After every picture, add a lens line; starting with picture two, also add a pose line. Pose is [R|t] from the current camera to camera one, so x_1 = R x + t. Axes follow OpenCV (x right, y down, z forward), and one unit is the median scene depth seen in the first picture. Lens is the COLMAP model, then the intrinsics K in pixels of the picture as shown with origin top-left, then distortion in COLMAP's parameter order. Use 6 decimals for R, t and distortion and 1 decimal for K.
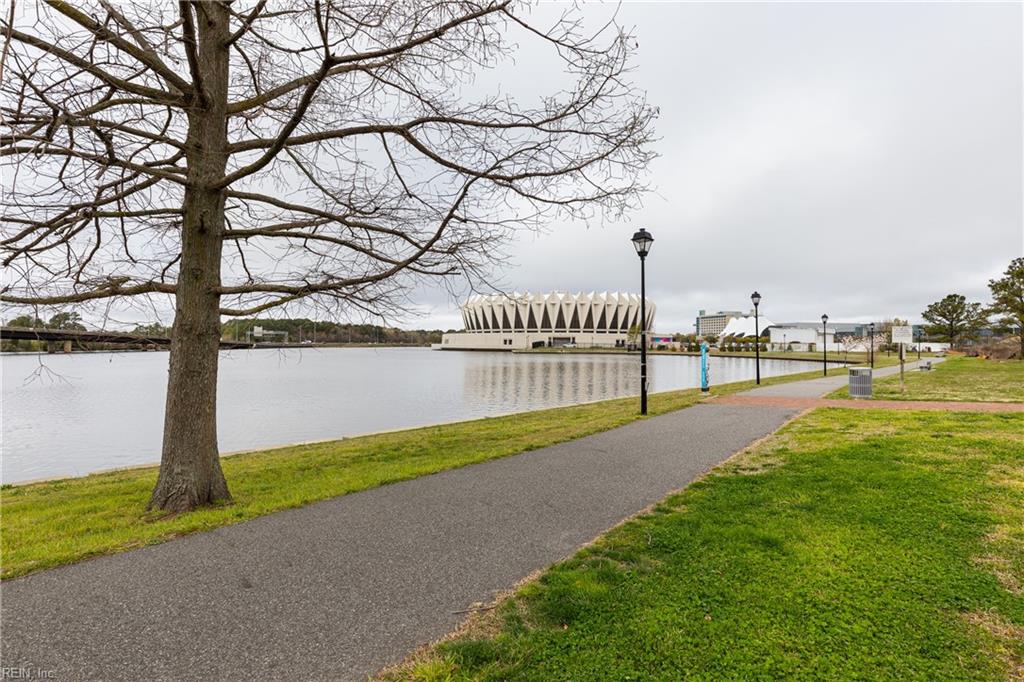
lens RADIAL K [[574.0, 0, 510.1], [0, 574.0, 341.6], [0, 0, 1]] dist [-0.003188, 0.002121]
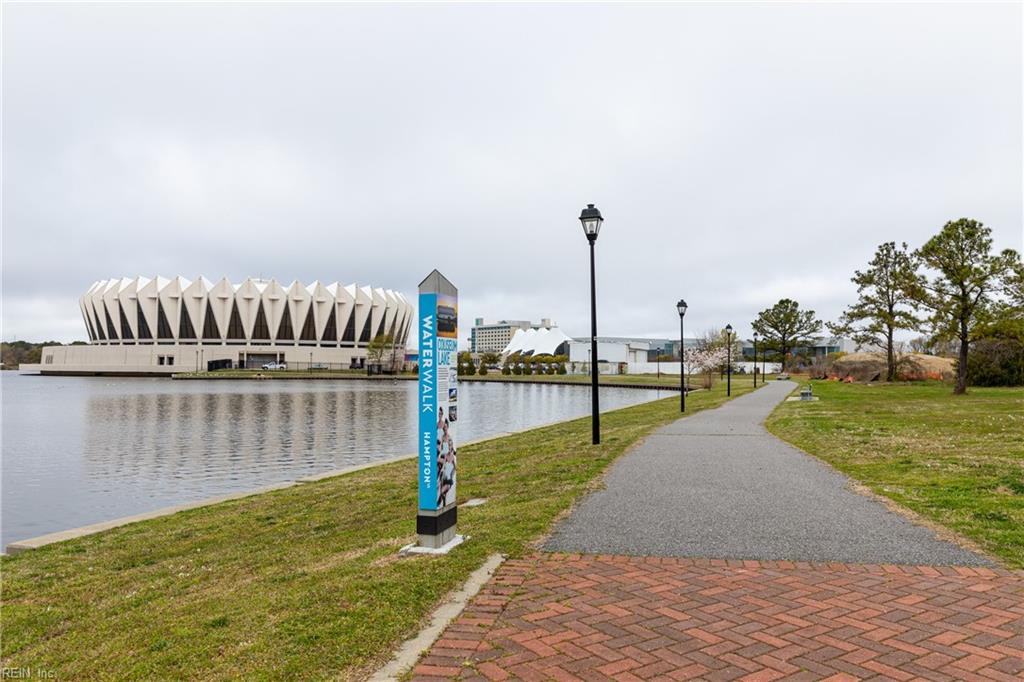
lens RADIAL K [[765.8, 0, 511.0], [0, 765.8, 341.5], [0, 0, 1]] dist [0.006314, 0.001399]
pose [[0.935200, 0.010849, 0.353955, 0.048361], [0.000039, 0.999527, -0.030739, 0.005149], [-0.354121, 0.028761, 0.934757, 0.132688]]
